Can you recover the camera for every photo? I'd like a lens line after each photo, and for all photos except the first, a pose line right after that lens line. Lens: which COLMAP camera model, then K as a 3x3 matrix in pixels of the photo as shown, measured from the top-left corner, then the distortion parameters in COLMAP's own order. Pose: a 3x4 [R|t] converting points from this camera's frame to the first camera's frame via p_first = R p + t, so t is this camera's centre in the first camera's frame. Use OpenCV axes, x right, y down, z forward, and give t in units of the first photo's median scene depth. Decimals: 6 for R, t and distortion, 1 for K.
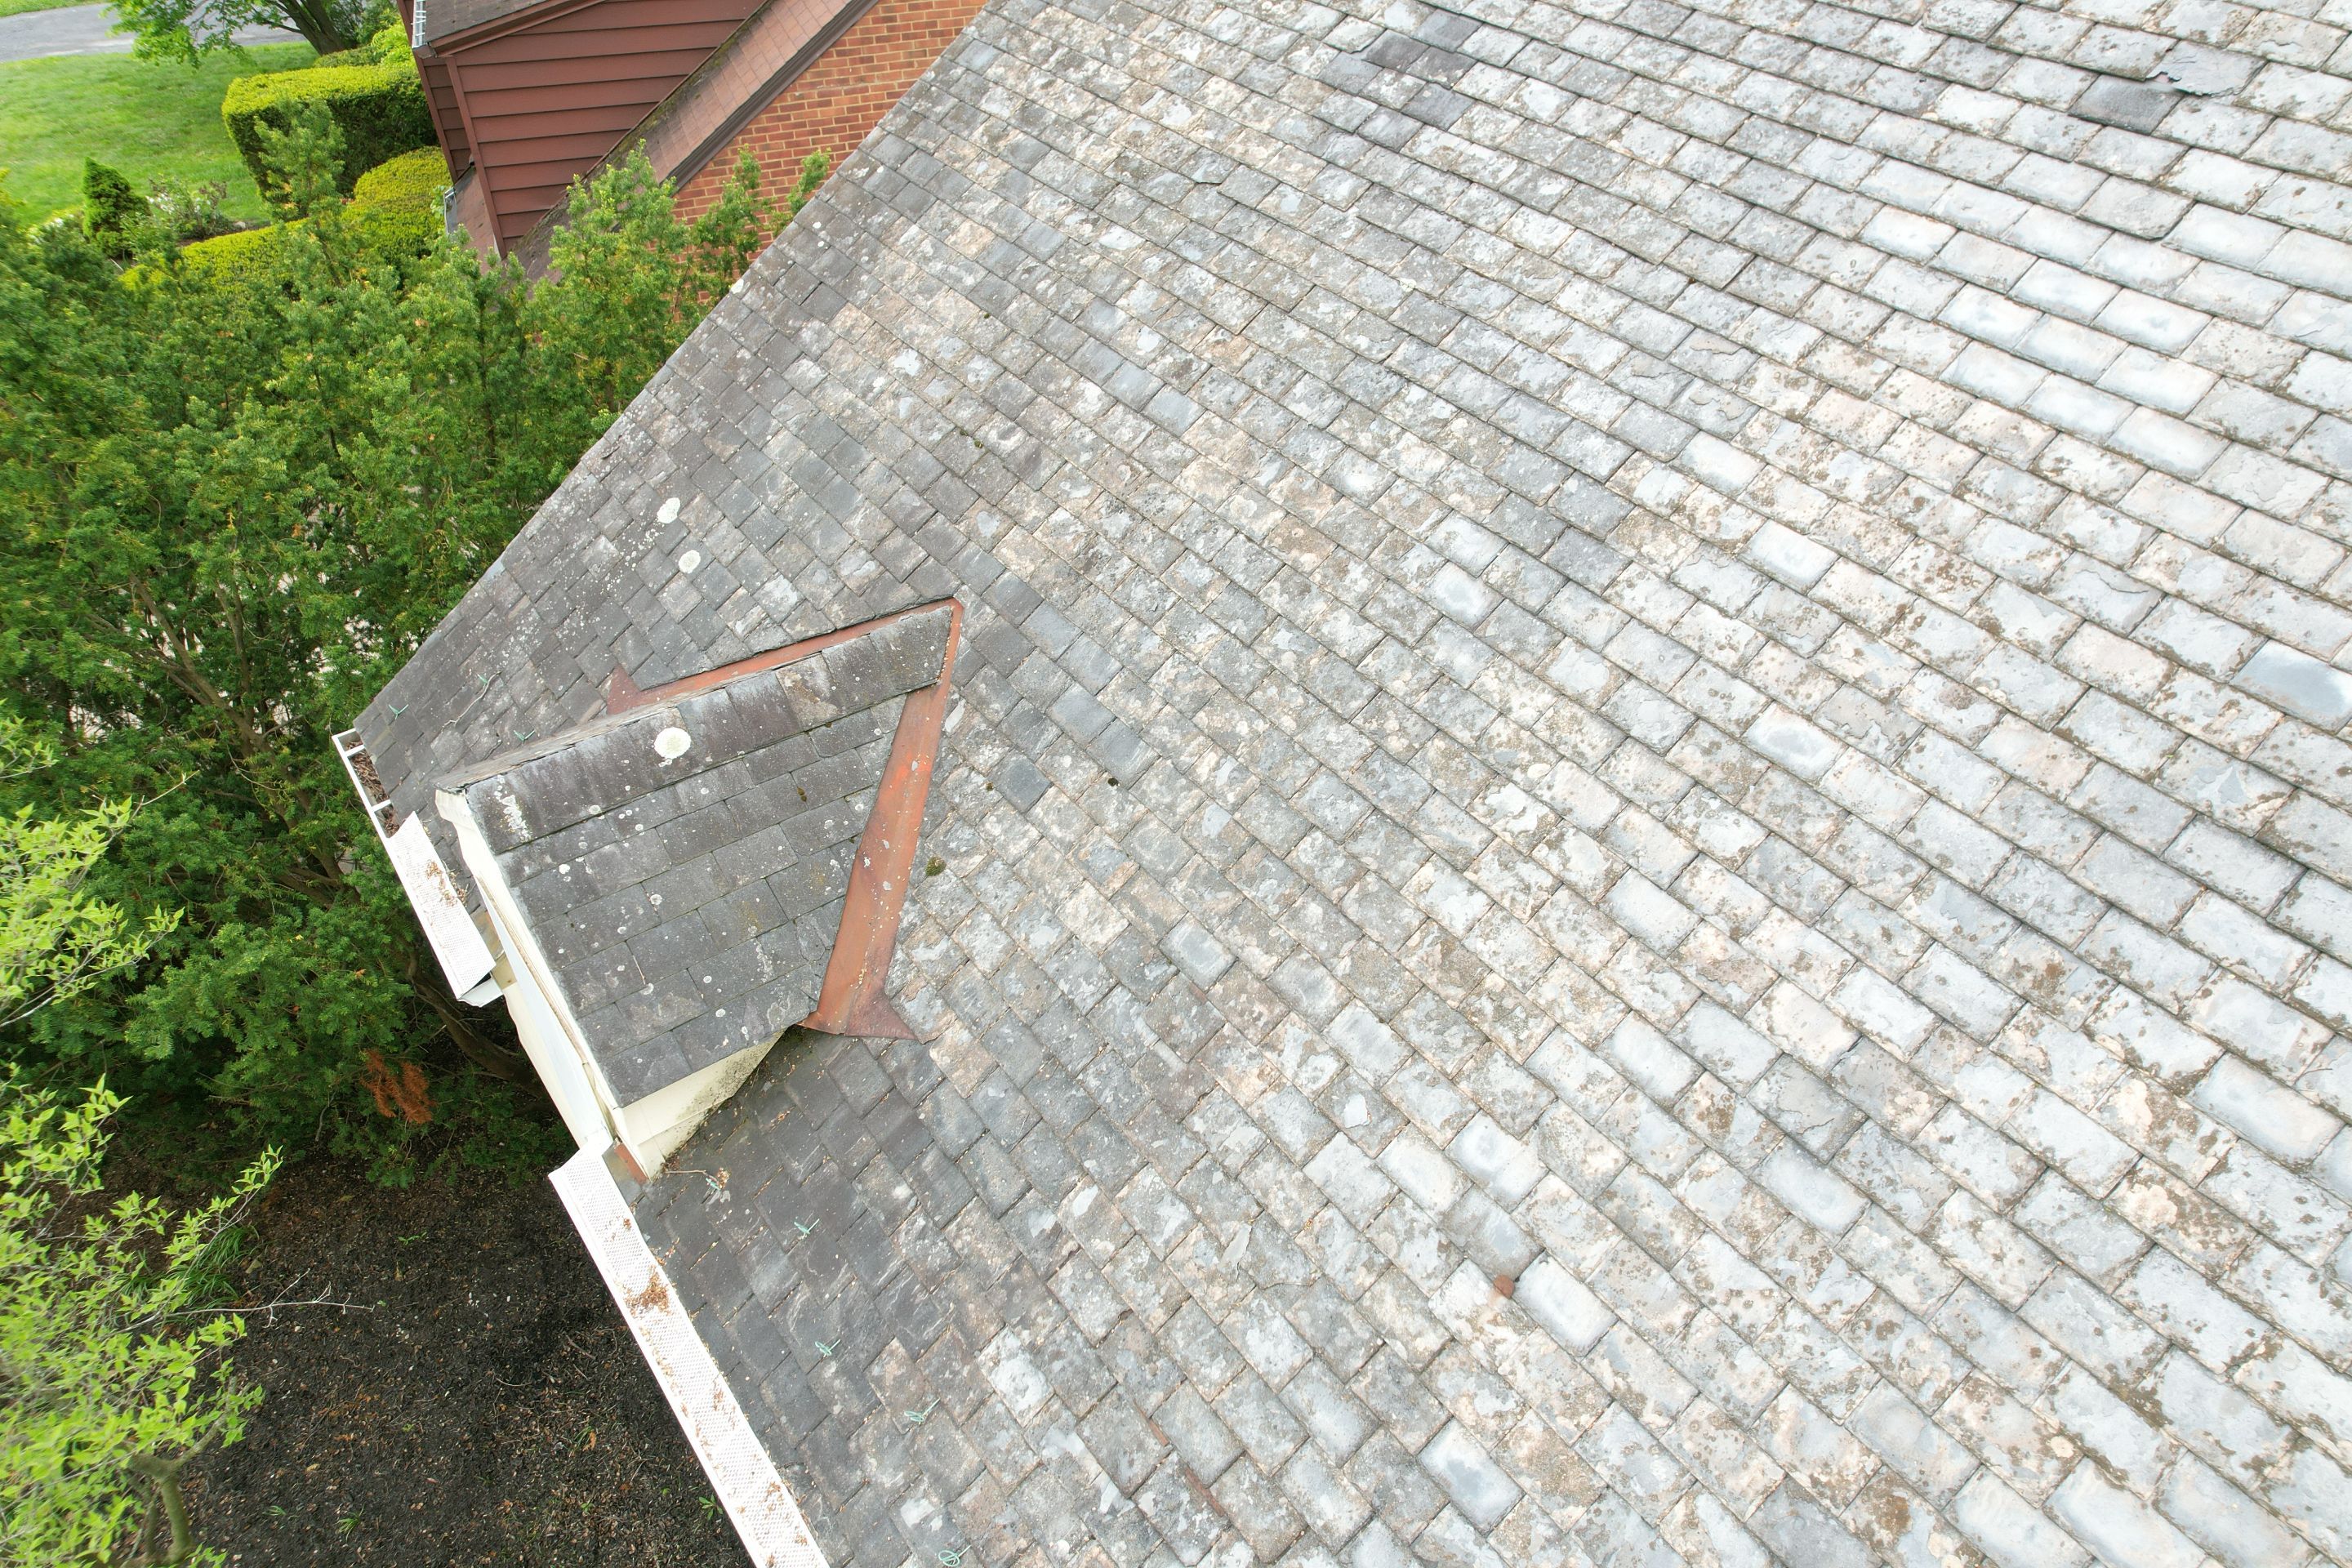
lens RADIAL K [[1499.5, 0, 1169.1], [0, 1499.5, 787.4], [0, 0, 1]] dist [-0.067445, 0.056066]
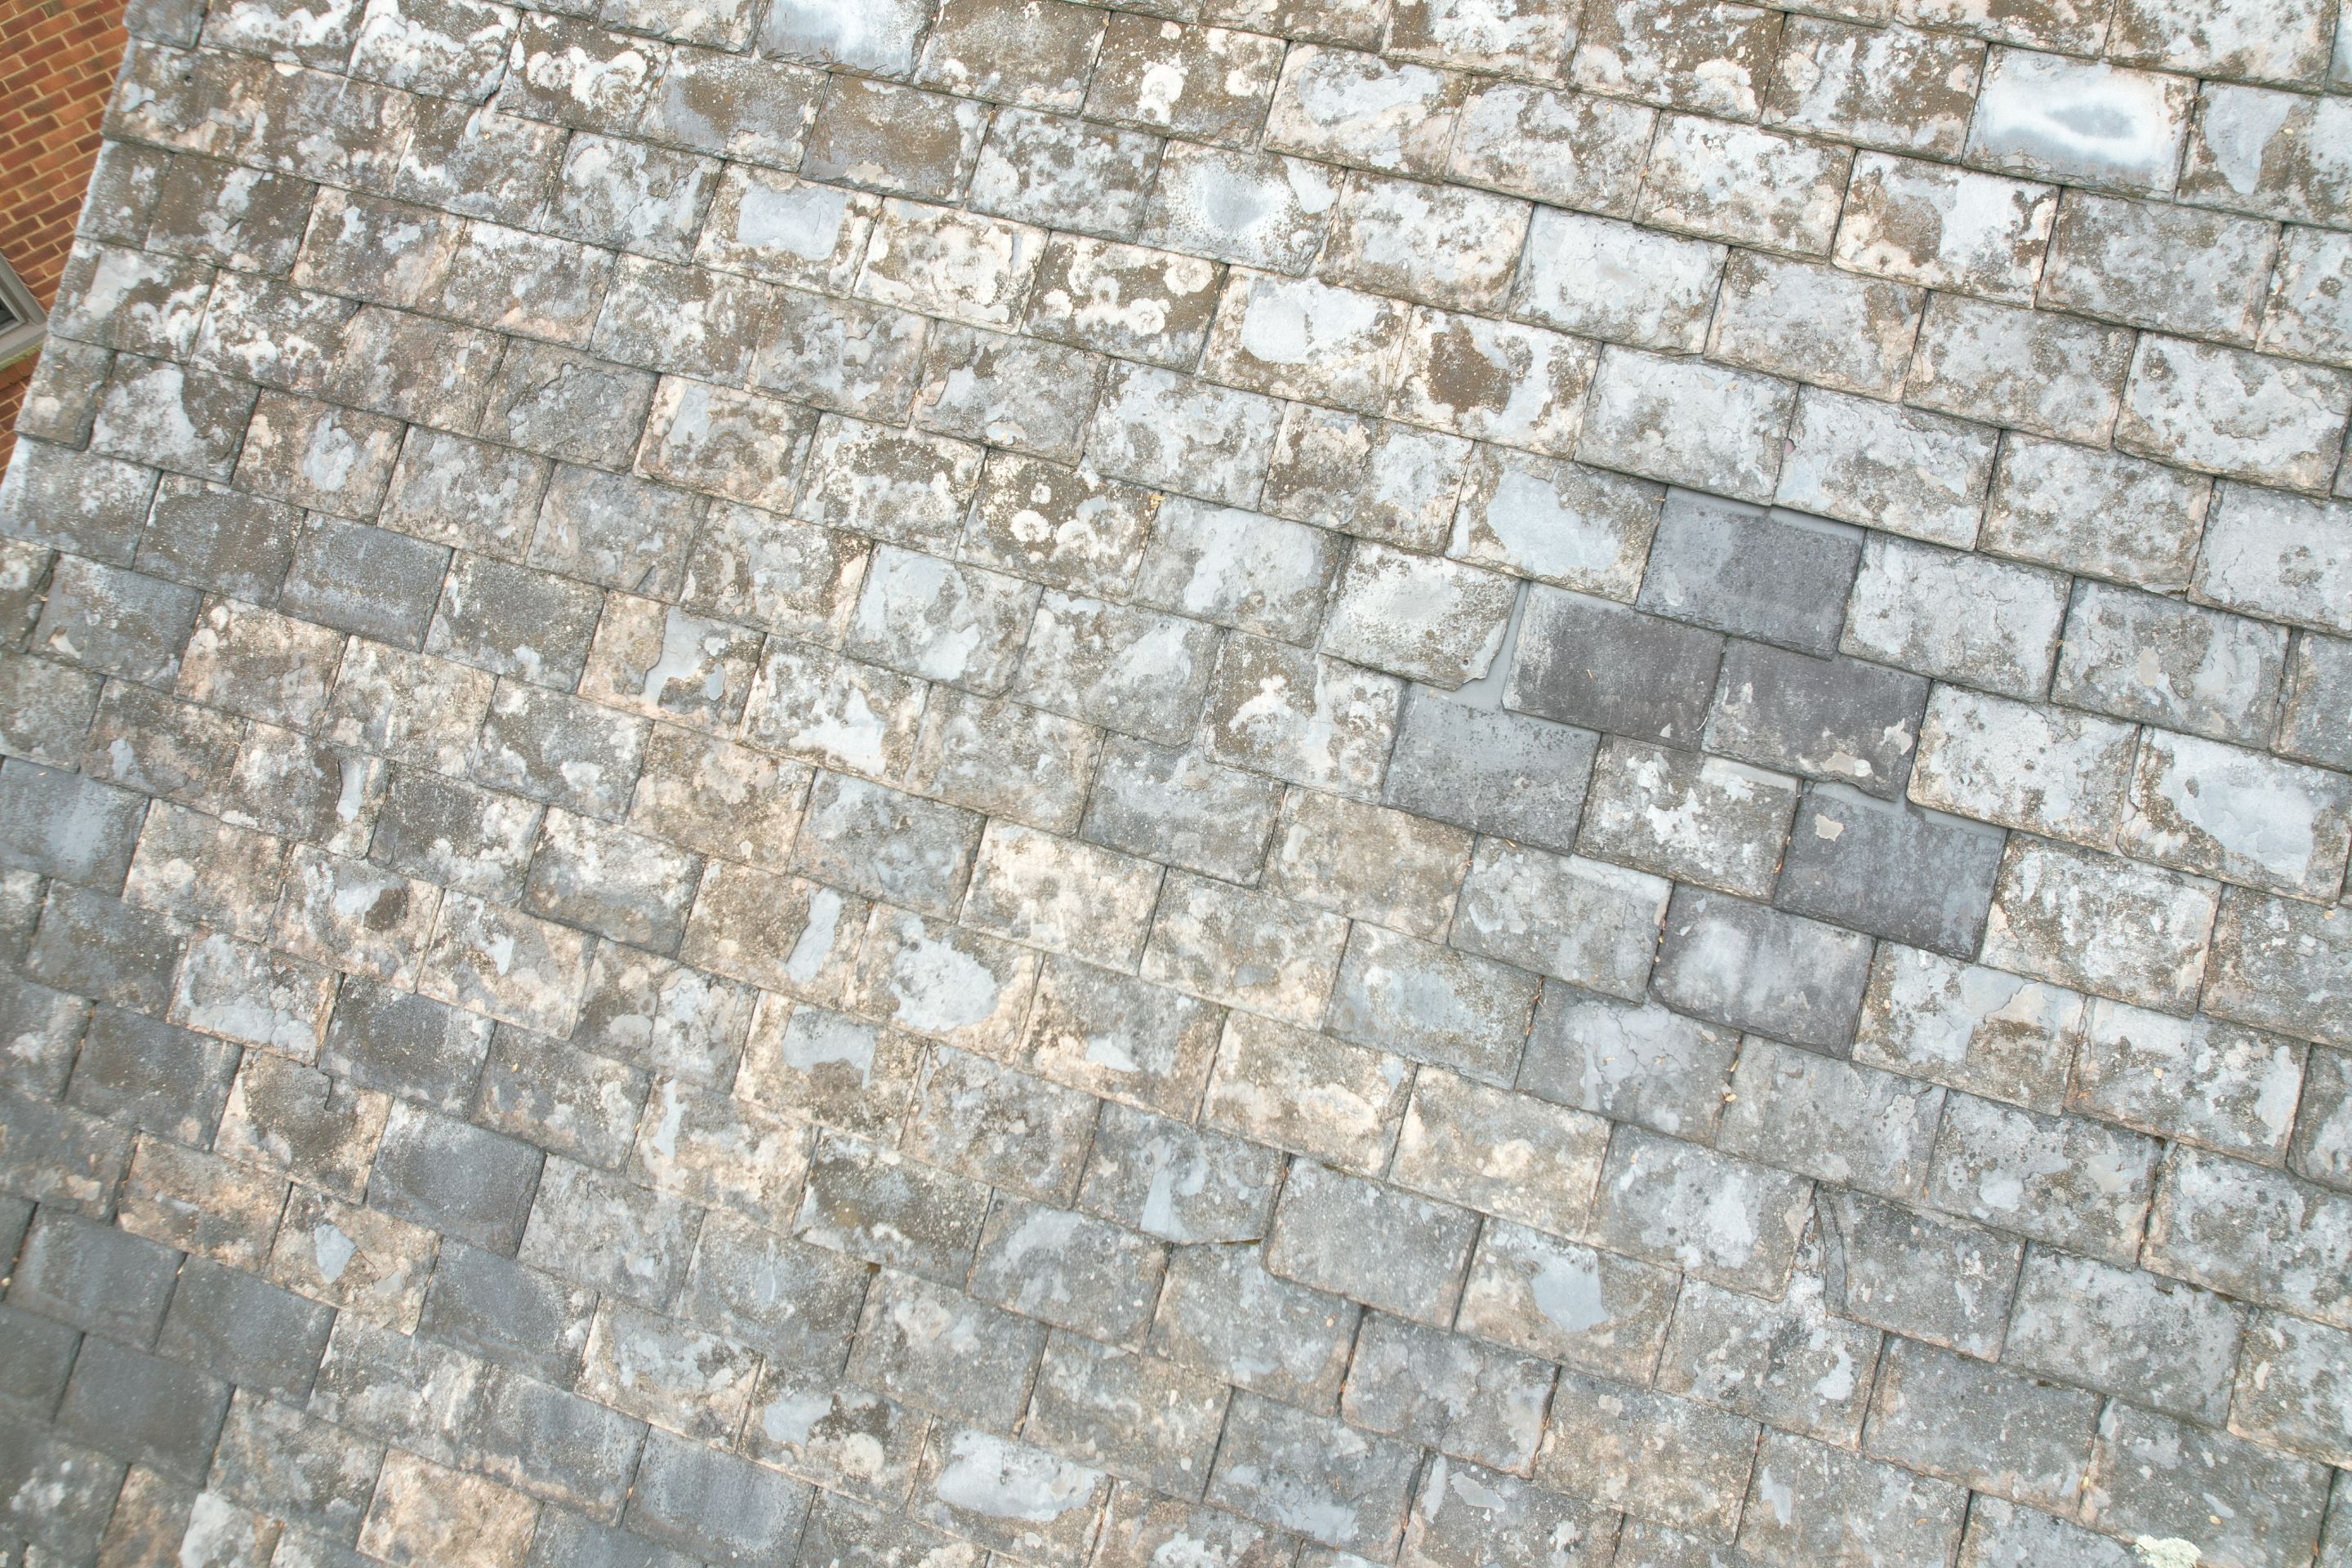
lens RADIAL K [[1512.2, 0, 1177.8], [0, 1512.2, 797.7], [0, 0, 1]] dist [-0.073338, 0.061637]
pose [[0.820827, -0.462488, 0.335184, -0.072691], [0.377975, 0.879781, 0.288307, -0.966027], [-0.428226, -0.109959, 0.896957, 1.199546]]
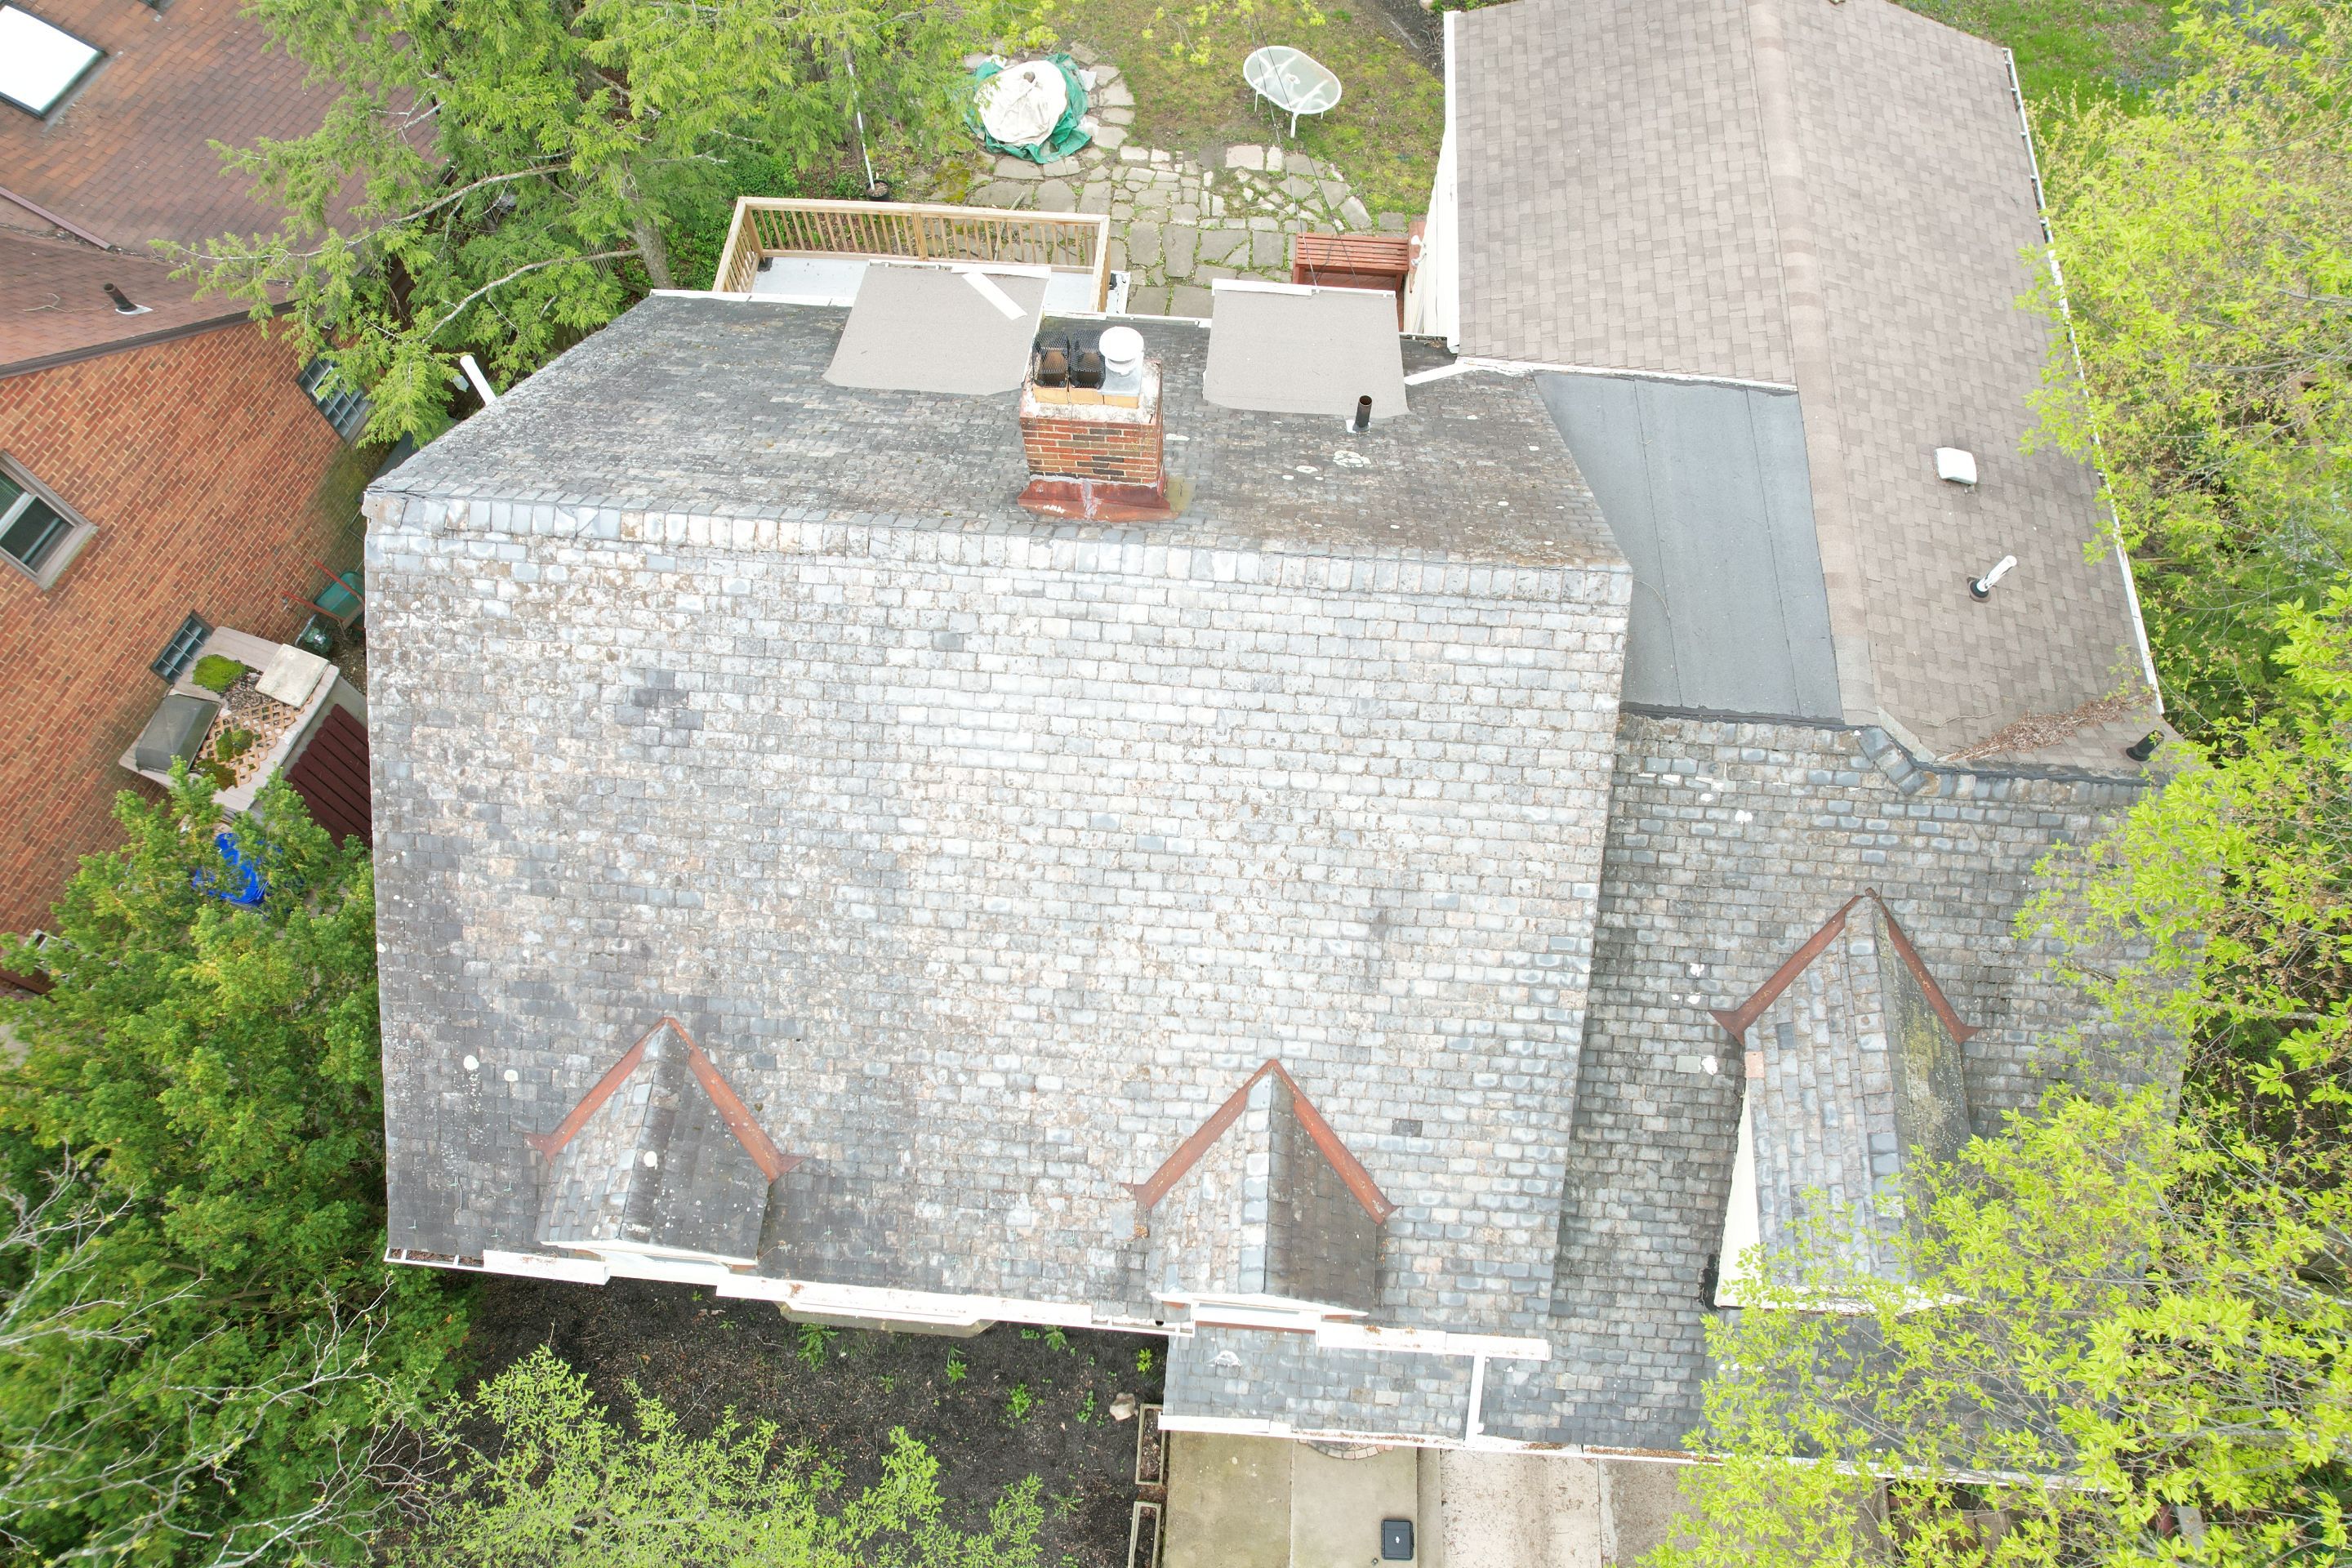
lens RADIAL K [[1519.7, 0, 1181.9], [0, 1519.7, 788.5], [0, 0, 1]] dist [-0.055333, -0.000908]
pose [[0.661713, -0.685503, 0.303681, -0.129576], [0.488927, 0.701600, 0.518370, -1.834829], [-0.568406, -0.194534, 0.799419, -1.877058]]
